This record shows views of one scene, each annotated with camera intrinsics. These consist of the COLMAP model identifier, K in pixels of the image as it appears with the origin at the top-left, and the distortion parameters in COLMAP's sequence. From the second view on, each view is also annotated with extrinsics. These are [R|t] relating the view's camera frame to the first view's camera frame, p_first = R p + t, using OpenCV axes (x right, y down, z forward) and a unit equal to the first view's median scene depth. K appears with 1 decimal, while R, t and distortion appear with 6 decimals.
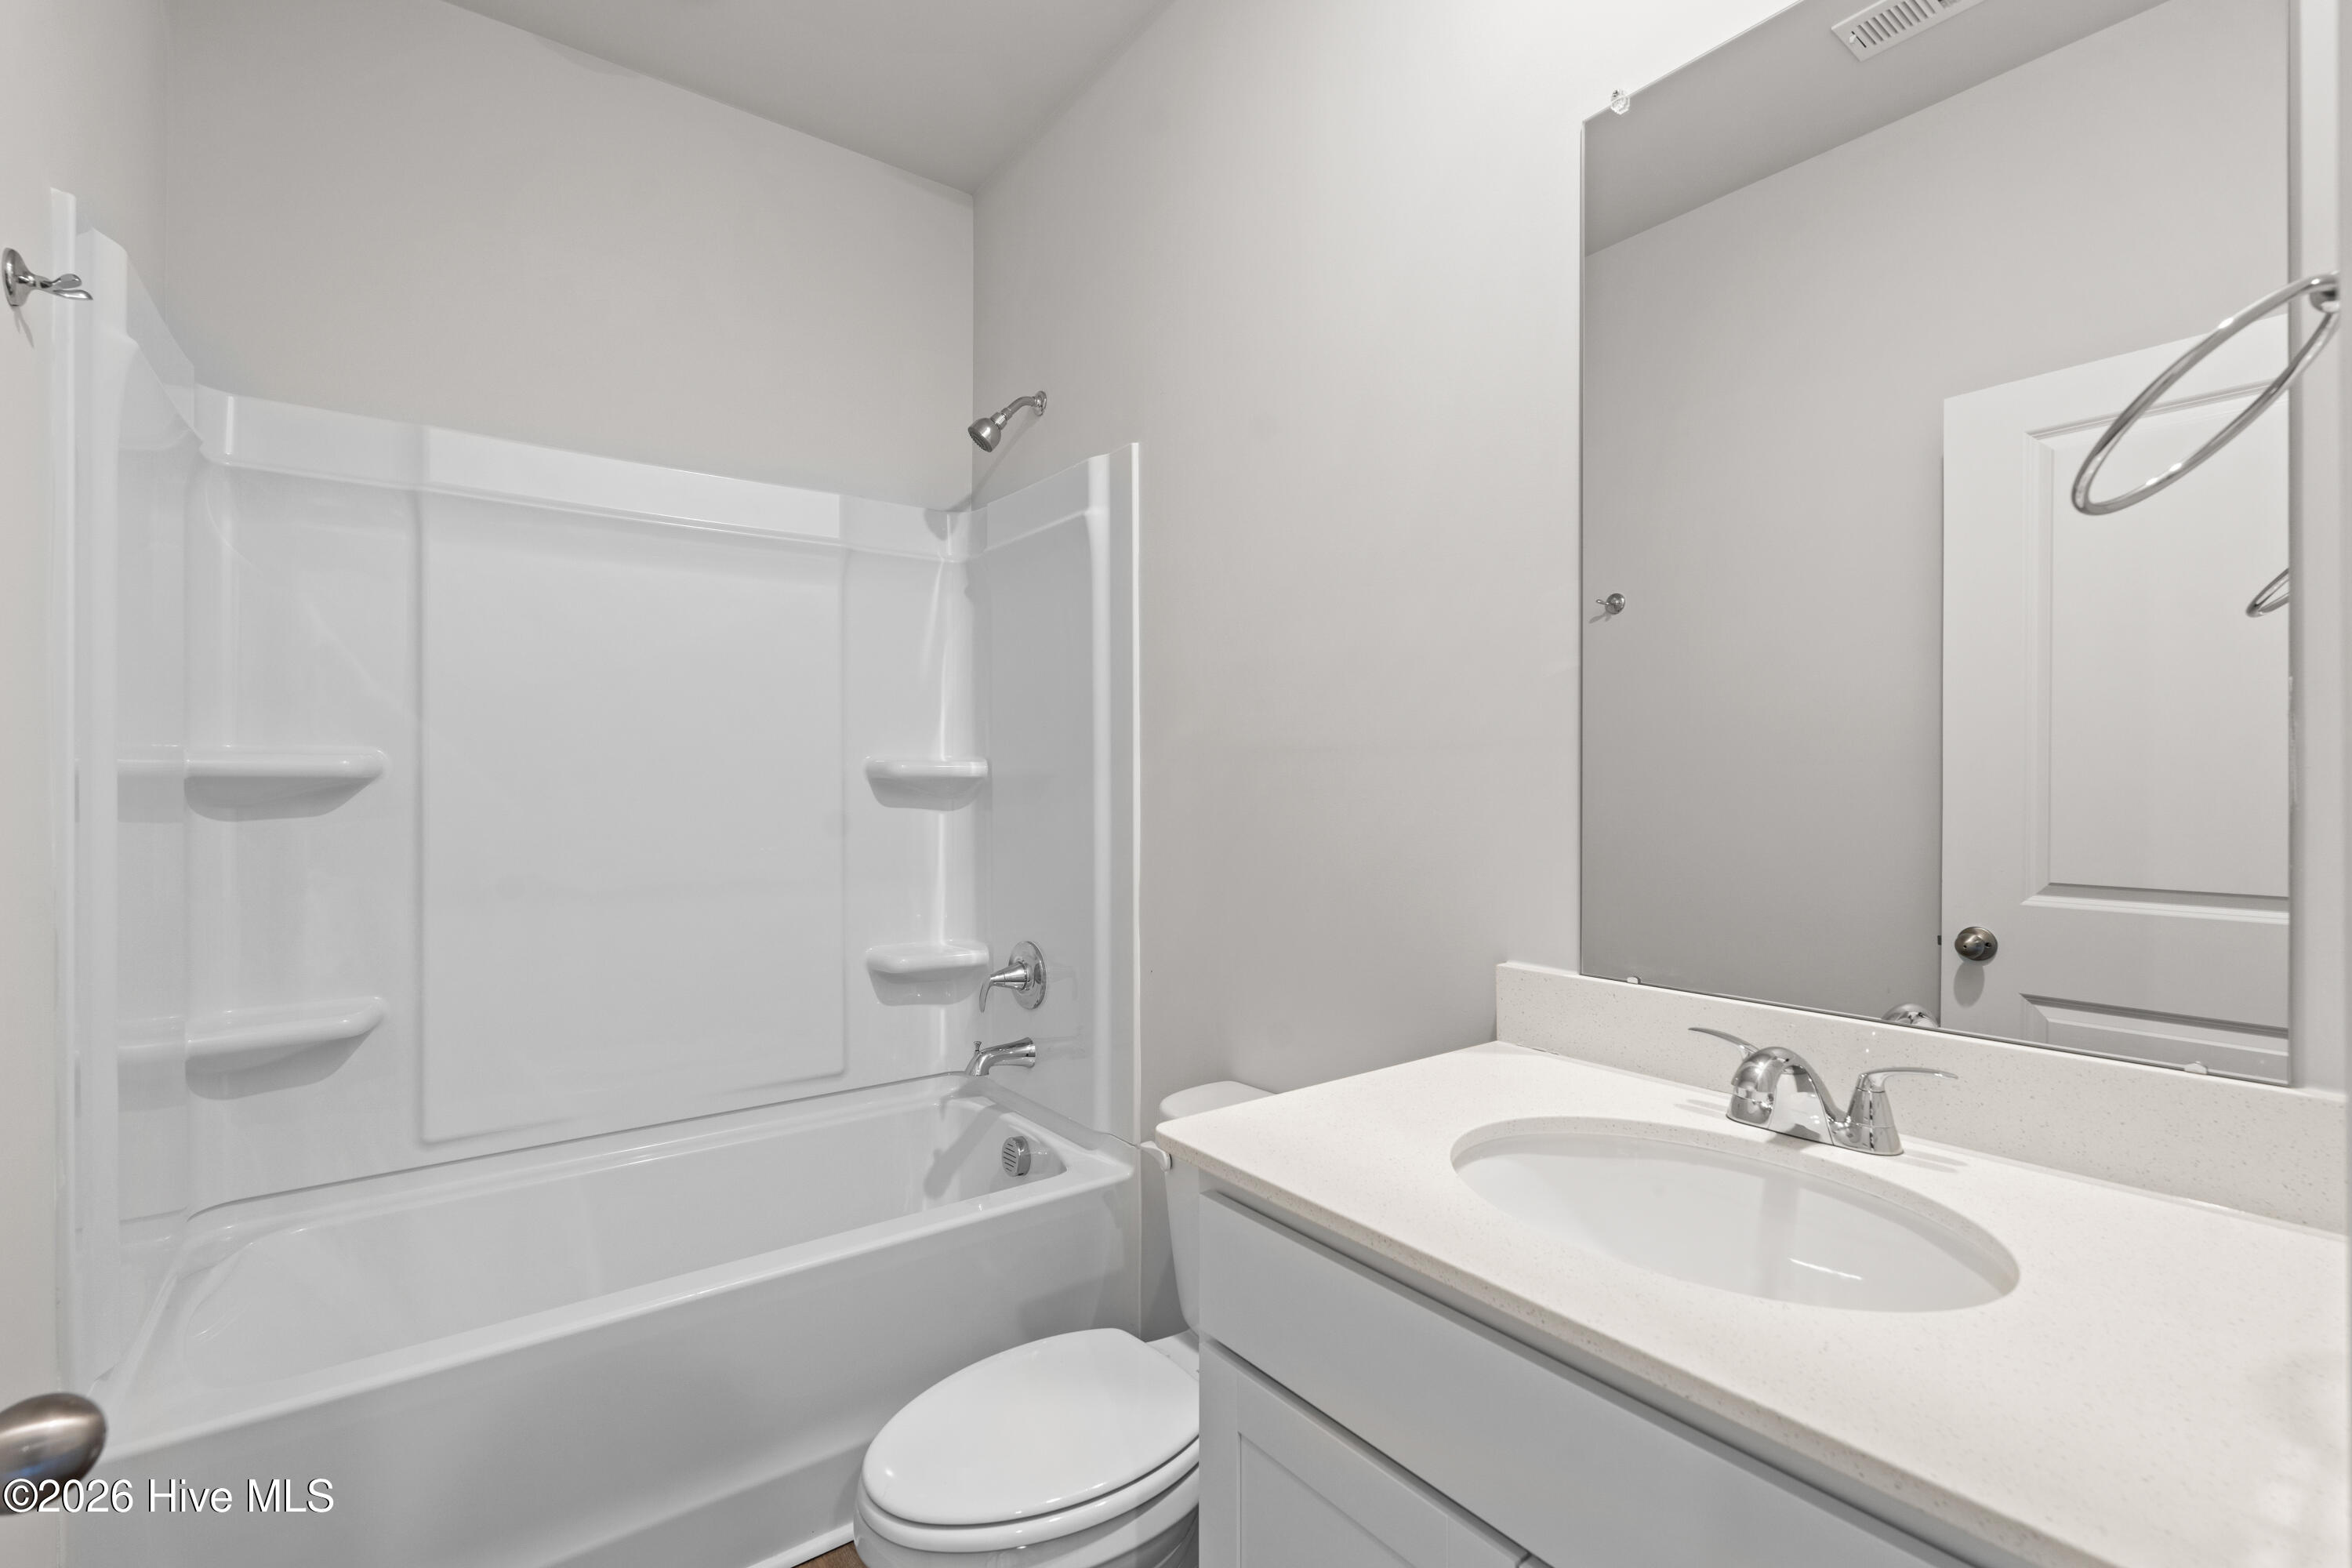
lens RADIAL K [[1039.6, 0, 1177.6], [0, 1039.6, 787.8], [0, 0, 1]] dist [-0.002219, 0.000021]
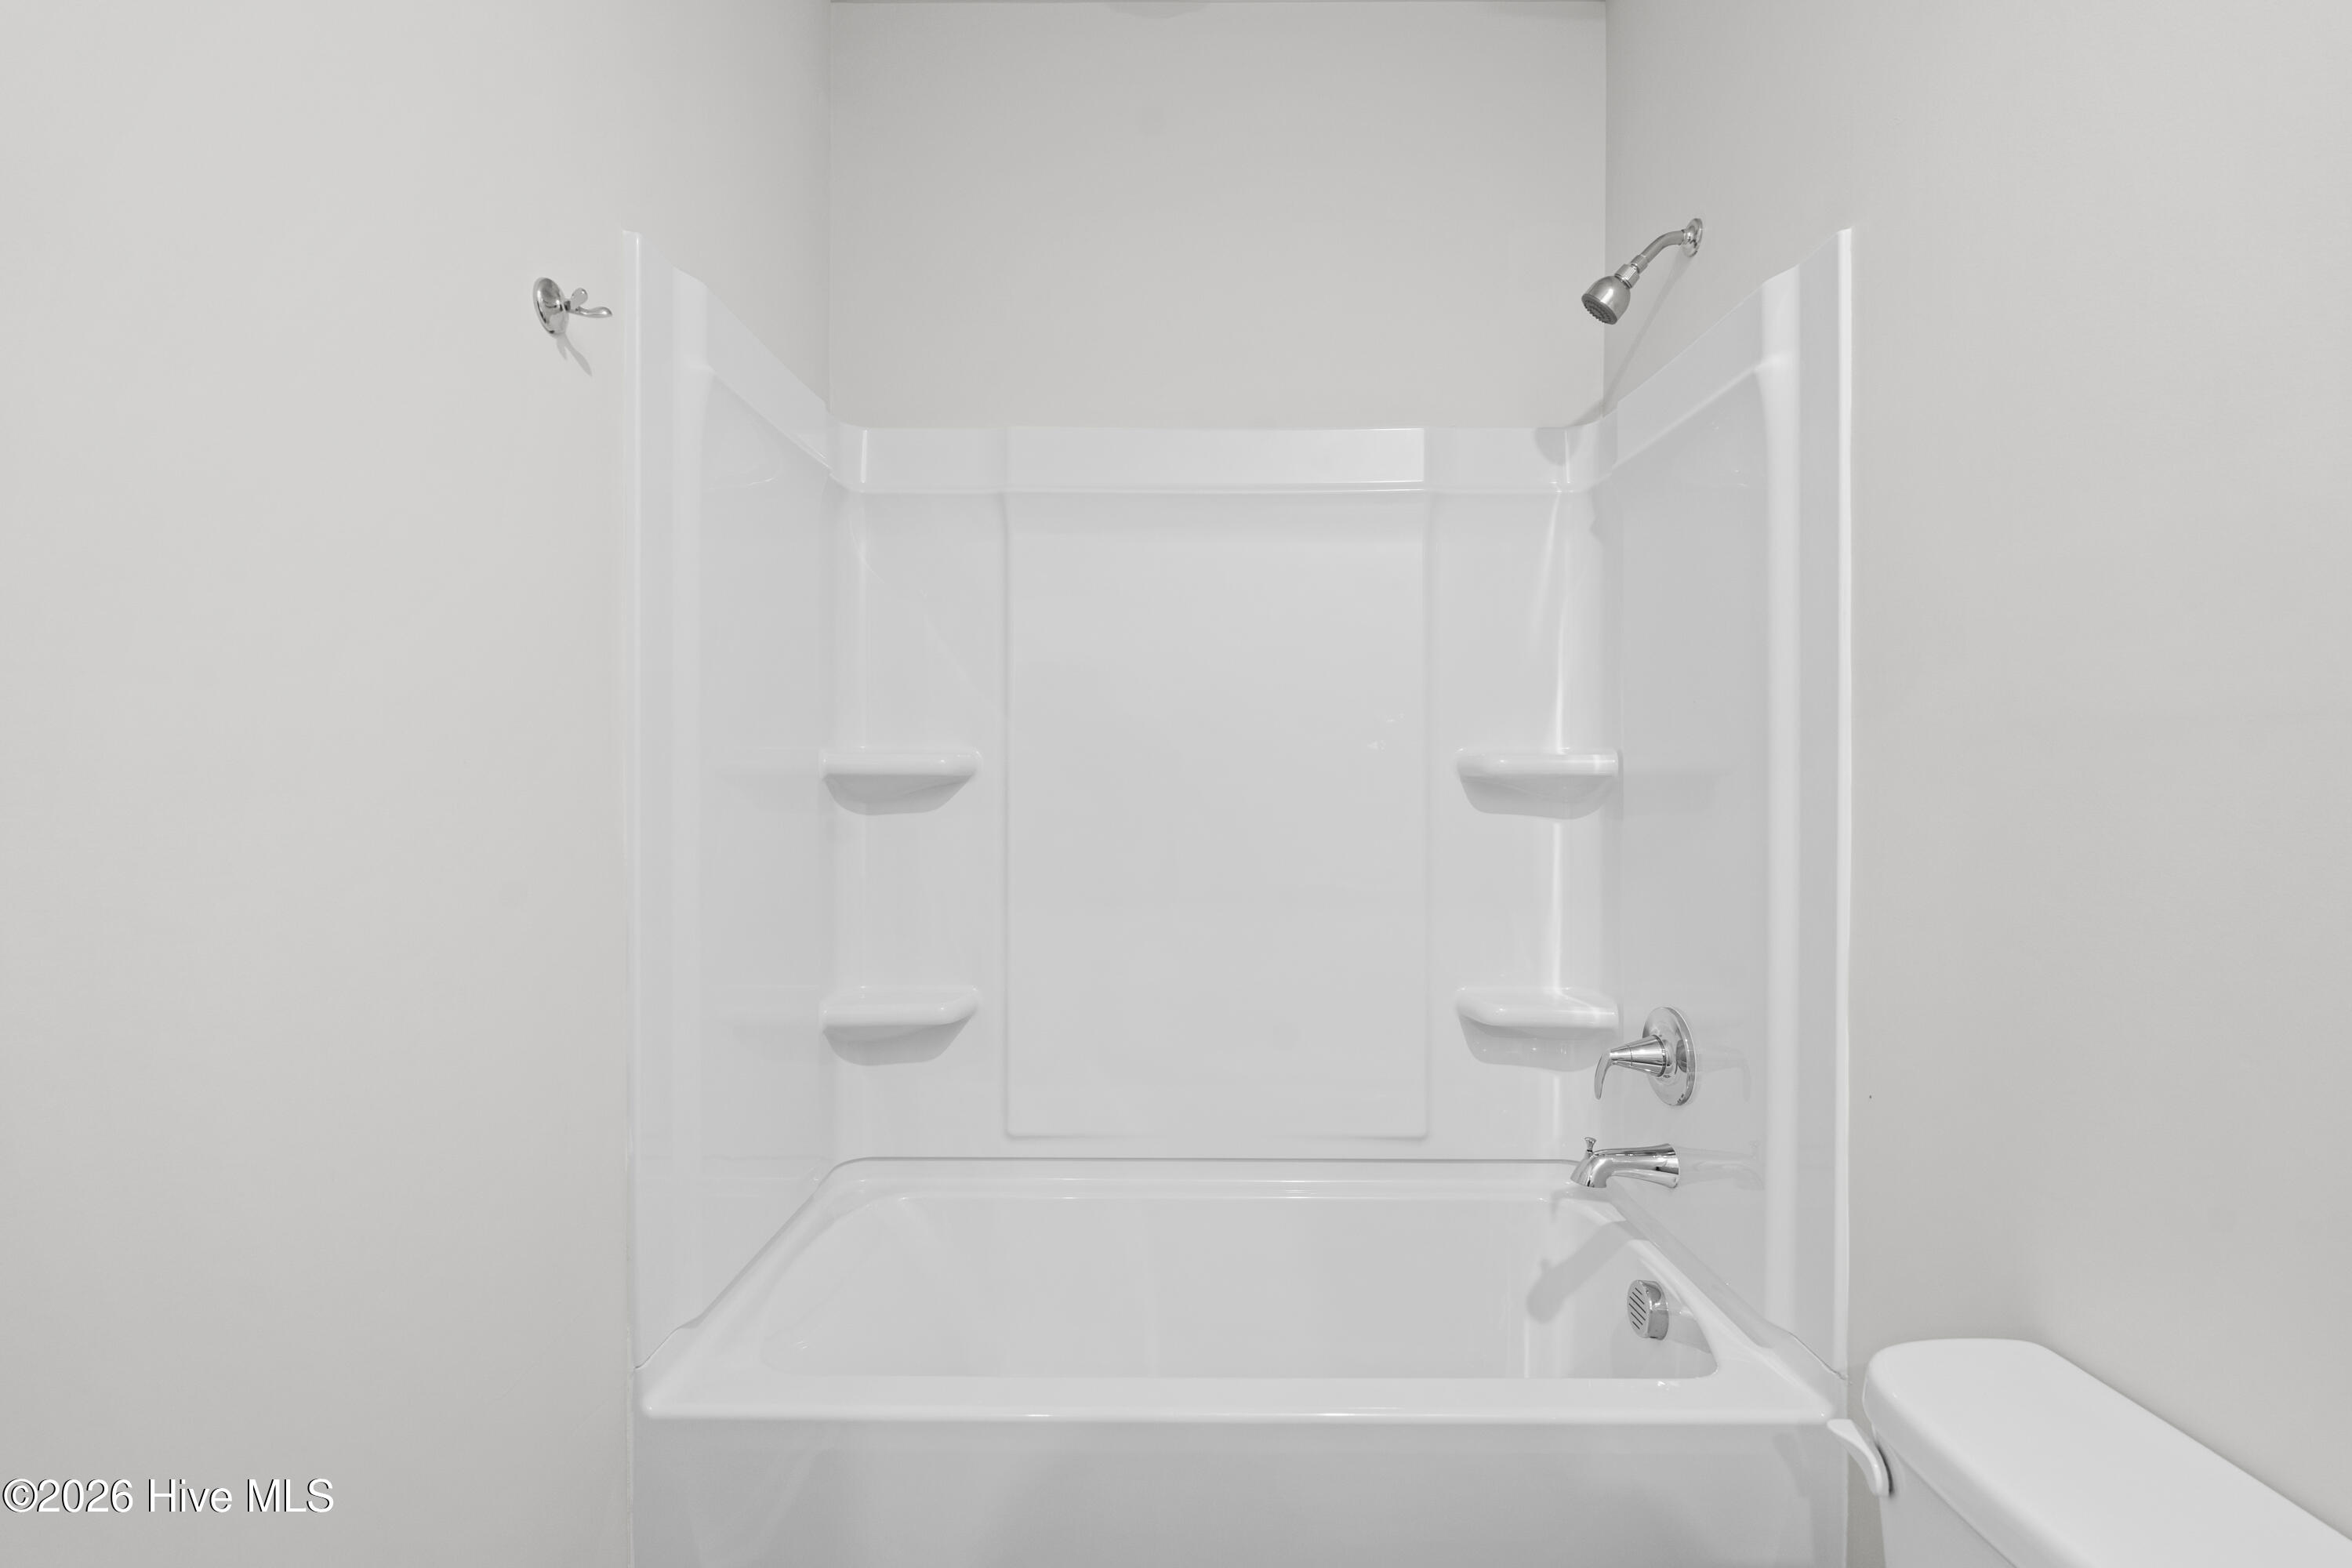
lens RADIAL K [[1039.6, 0, 1177.6], [0, 1039.6, 787.8], [0, 0, 1]] dist [-0.002219, 0.000021]
pose [[0.794806, 0.006660, -0.606827, 0.017316], [-0.005800, 0.999977, 0.003378, -0.001914], [0.606836, 0.000835, 0.794827, 0.239669]]
